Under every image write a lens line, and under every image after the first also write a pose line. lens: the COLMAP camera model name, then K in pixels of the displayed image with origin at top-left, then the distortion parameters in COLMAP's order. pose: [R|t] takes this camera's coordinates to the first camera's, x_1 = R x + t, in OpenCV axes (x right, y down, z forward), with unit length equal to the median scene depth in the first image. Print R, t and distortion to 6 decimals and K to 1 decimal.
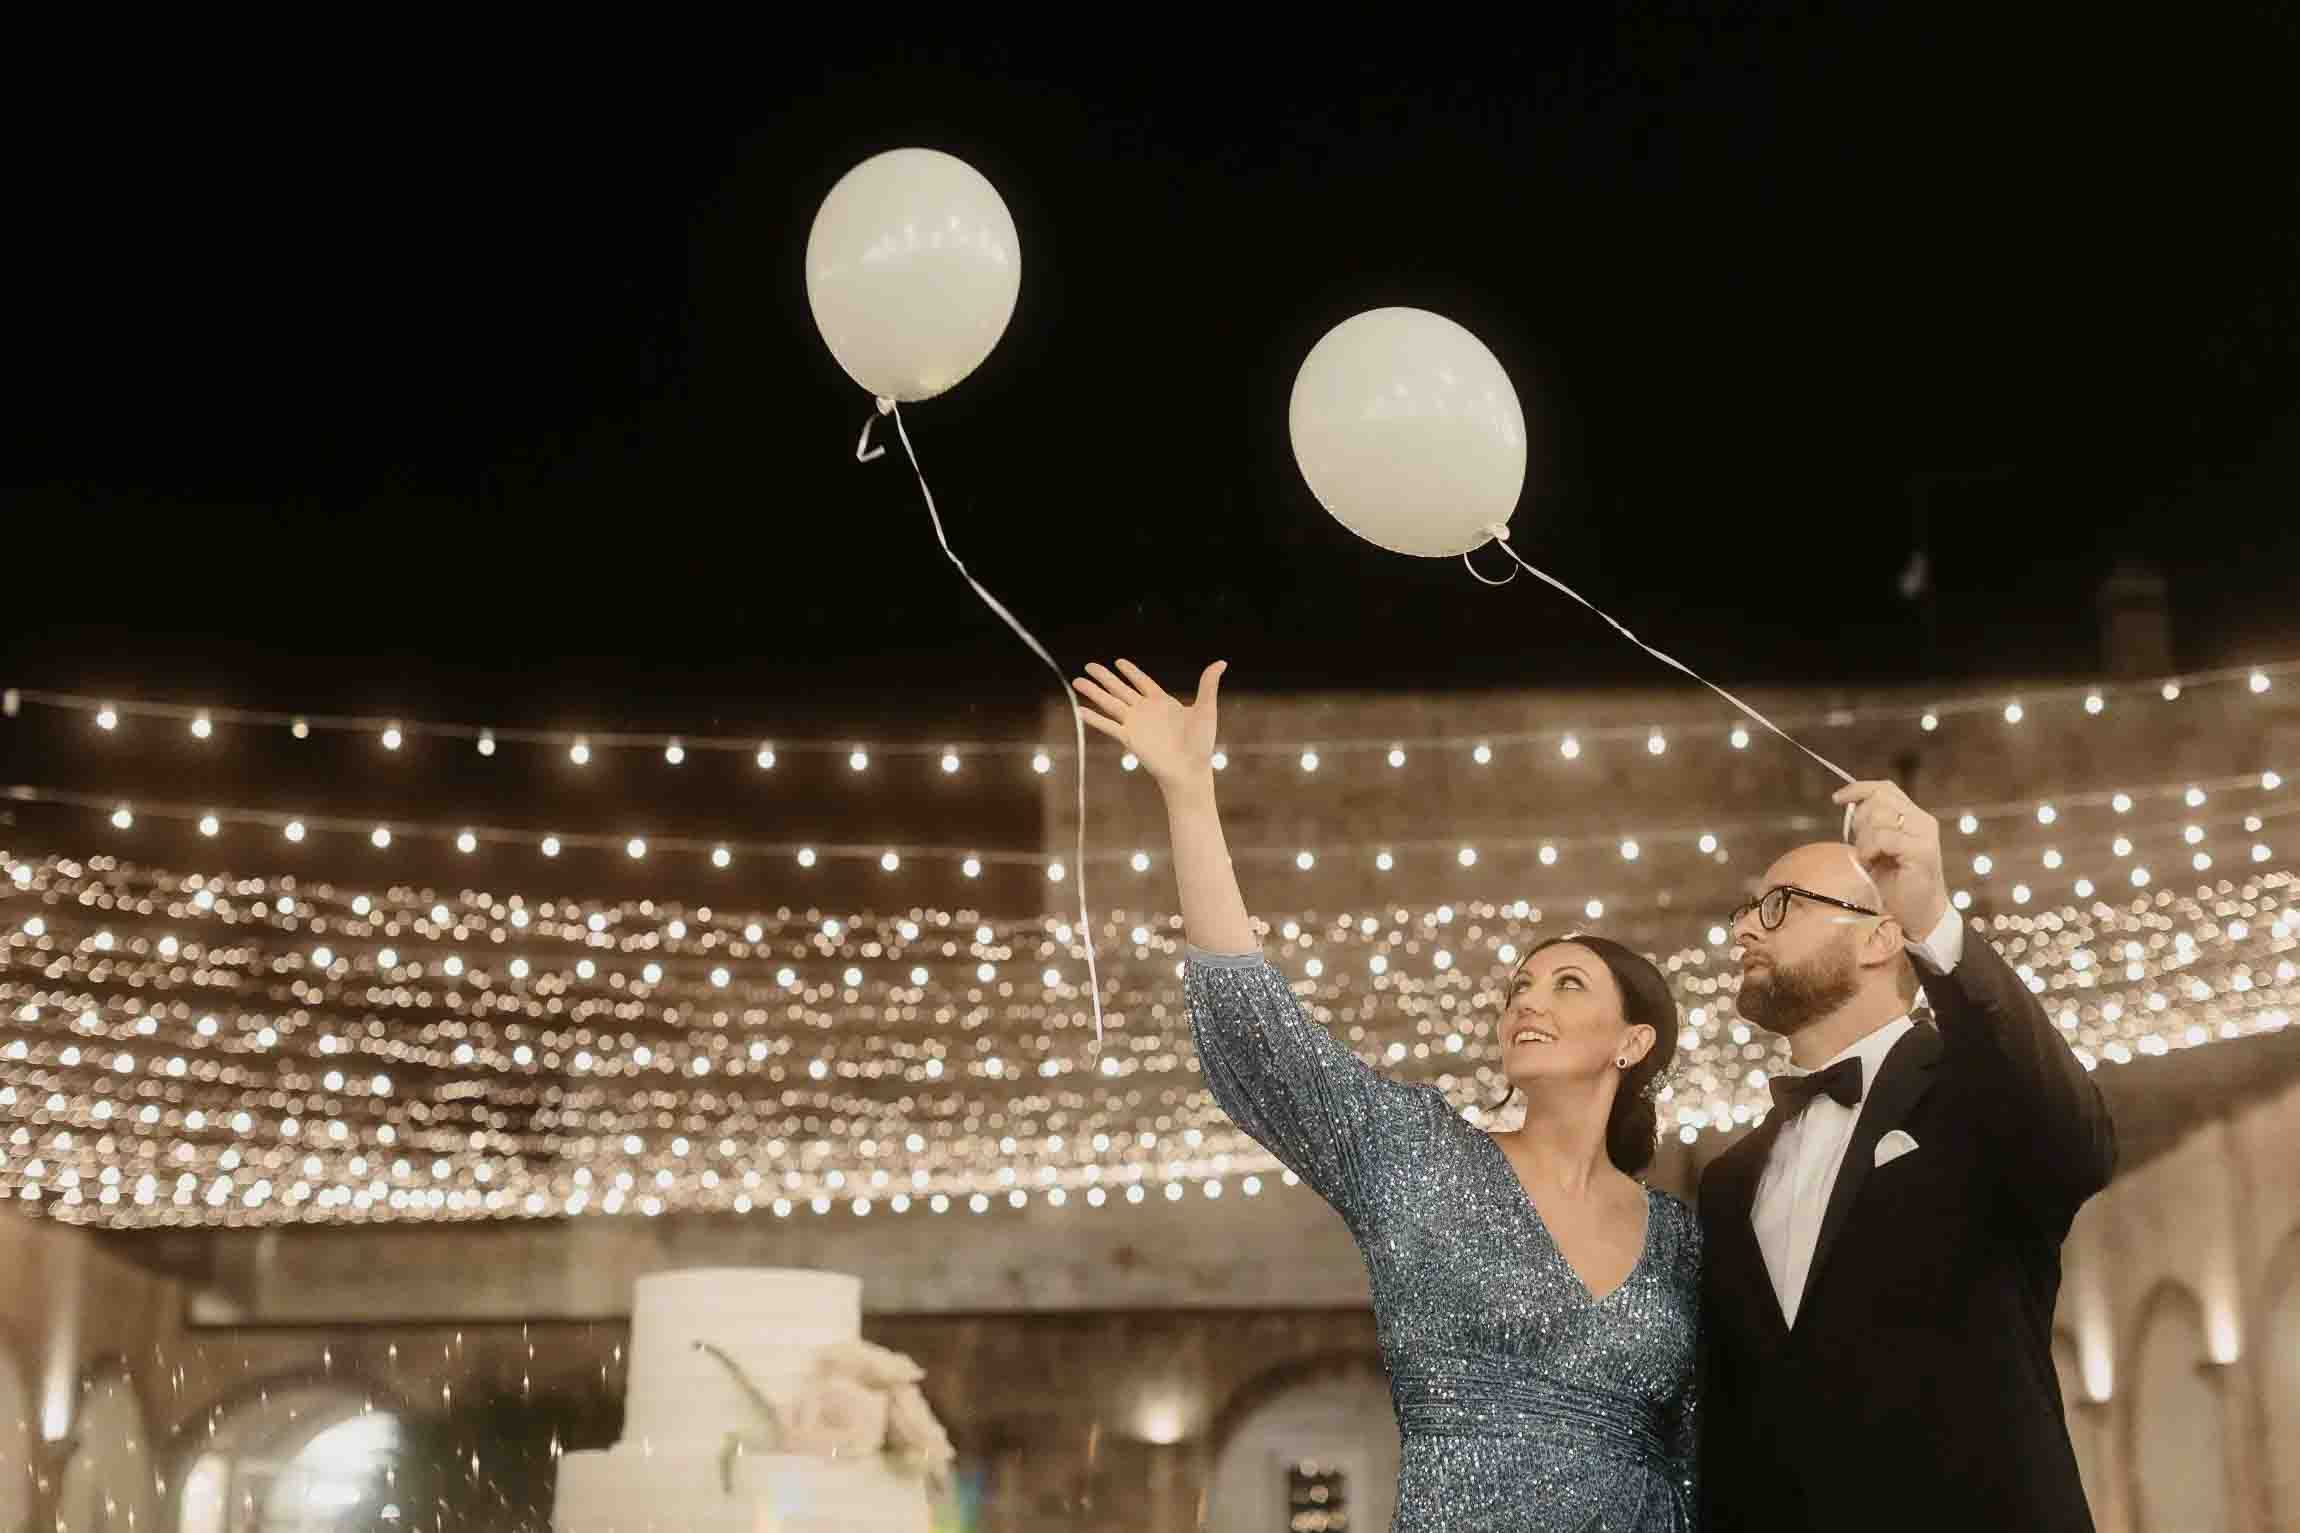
lens RADIAL K [[3159.0, 0, 1162.4], [0, 3159.0, 756.8], [0, 0, 1]] dist [0.009412, 0.000000]
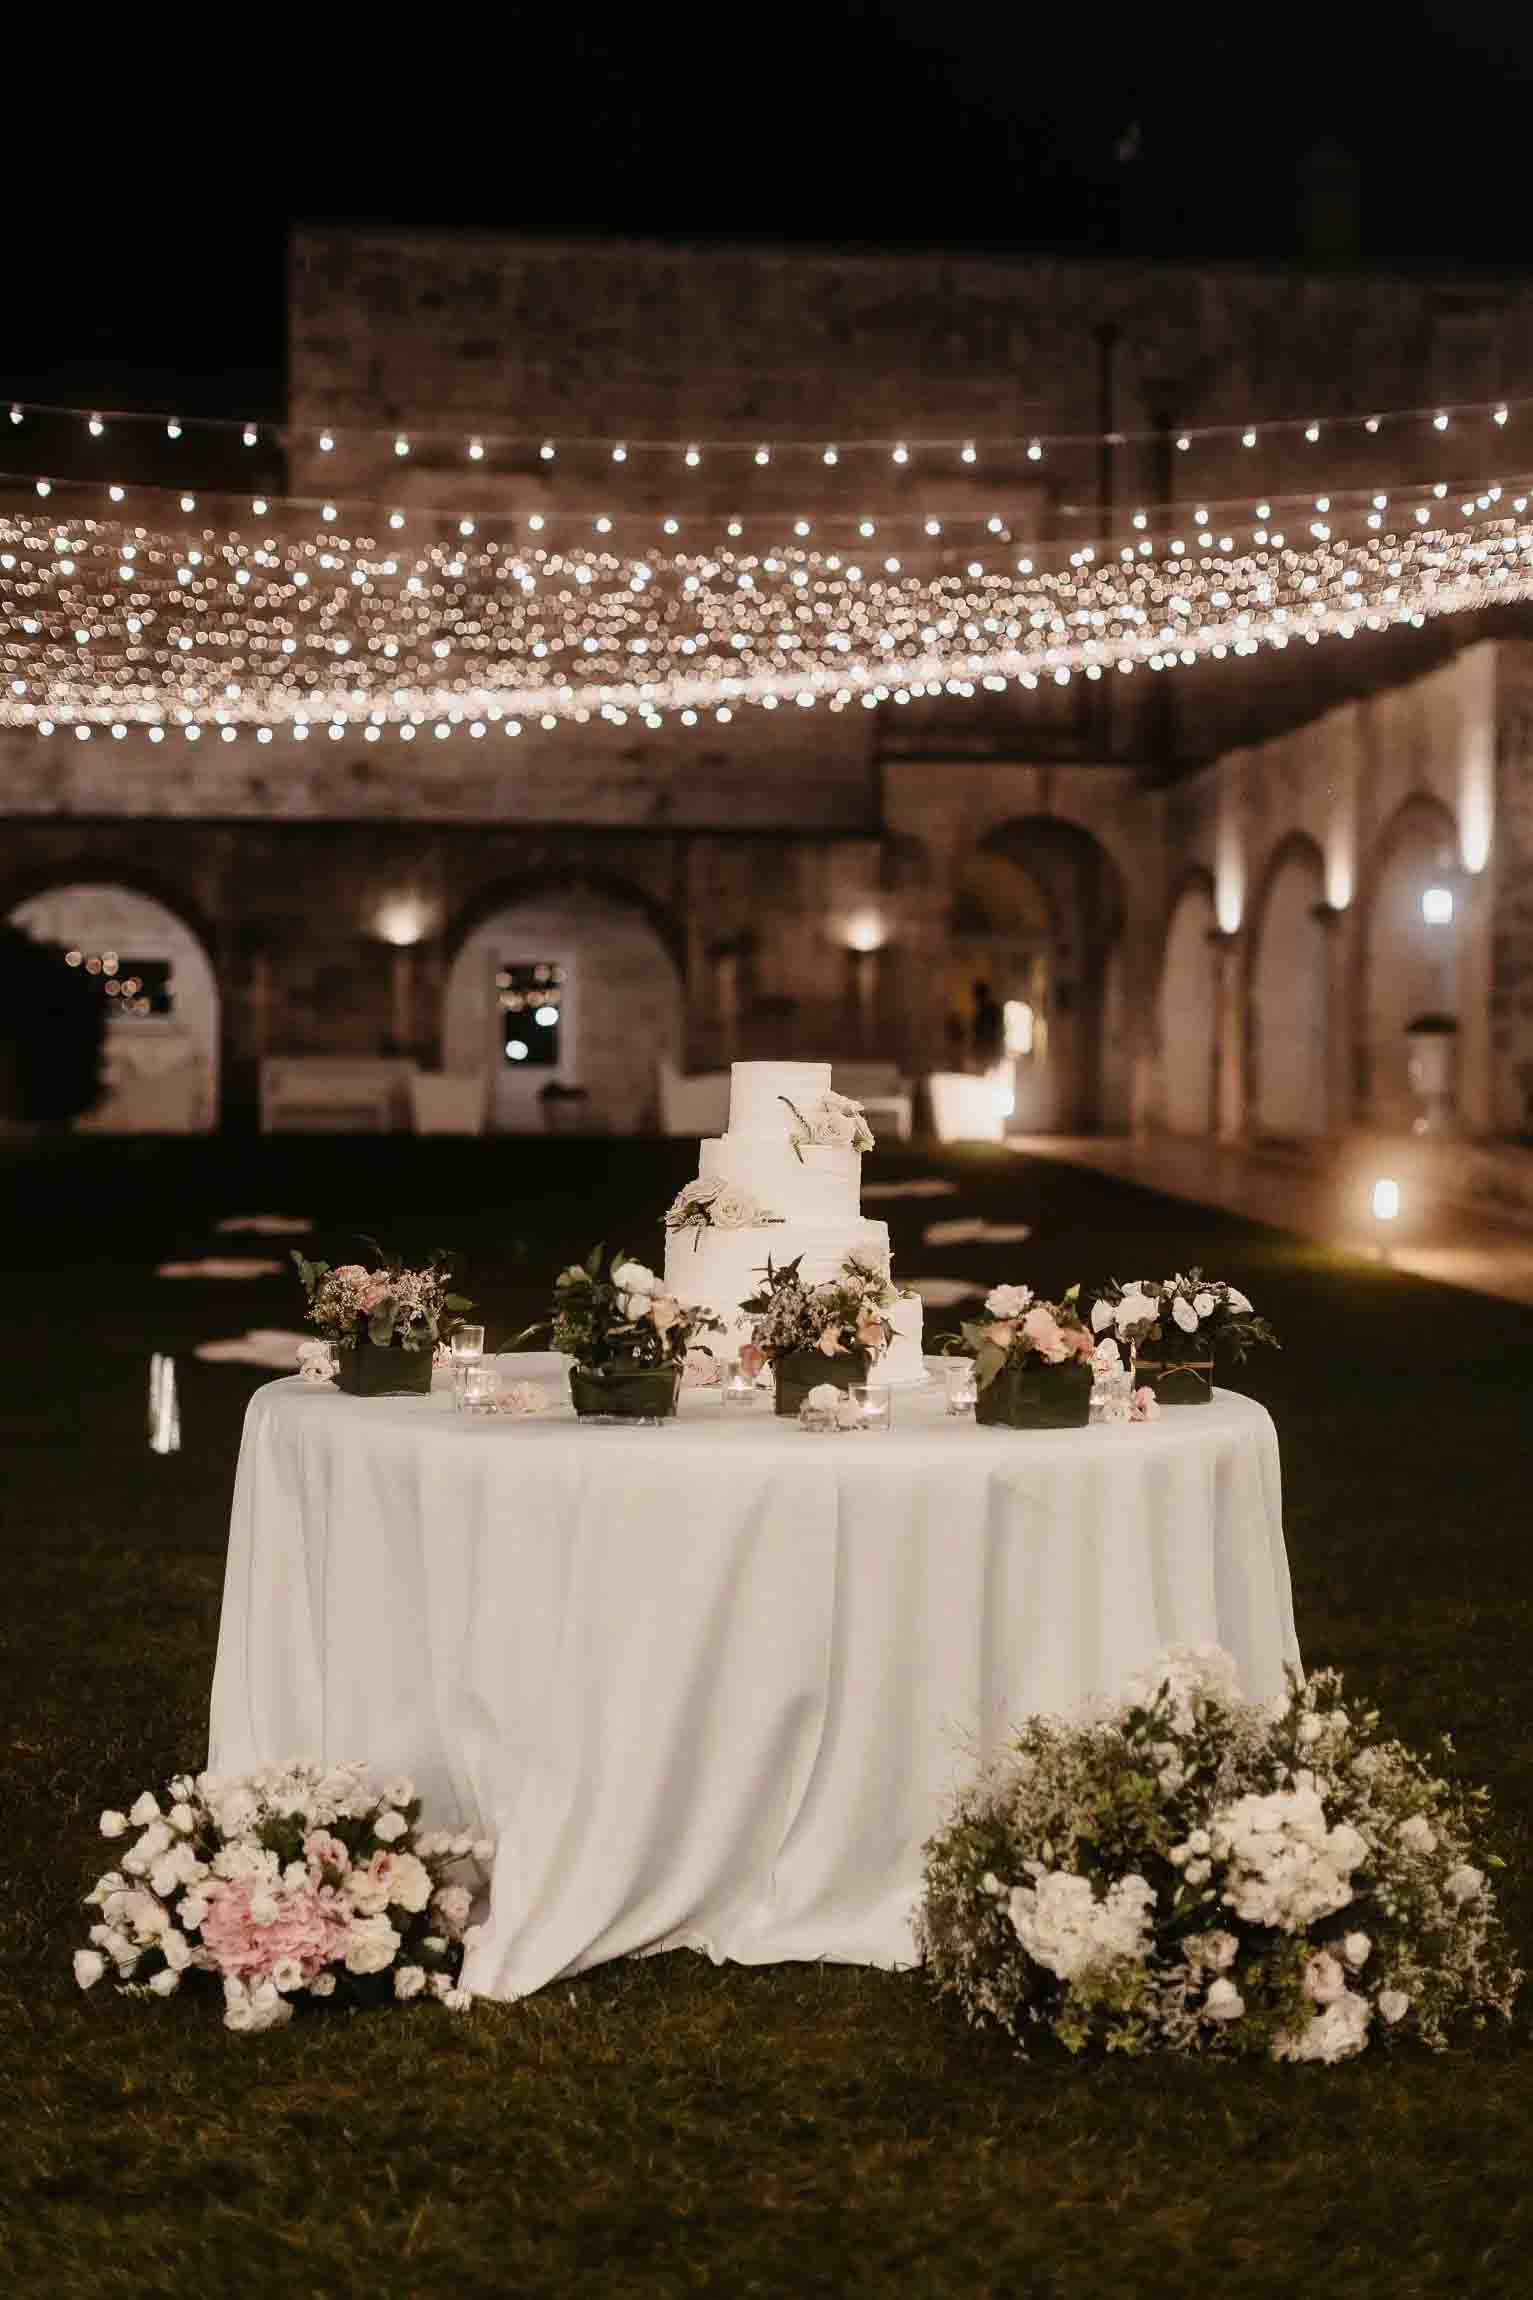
lens RADIAL K [[3159.0, 0, 759.1], [0, 3159.0, 1151.2], [0, 0, 1]] dist [0.009412, 0.000000]
pose [[0.989297, 0.017061, 0.144913, -0.040672], [-0.057555, 0.958244, 0.280101, -0.034584], [-0.134083, -0.285443, 0.948970, -0.098276]]
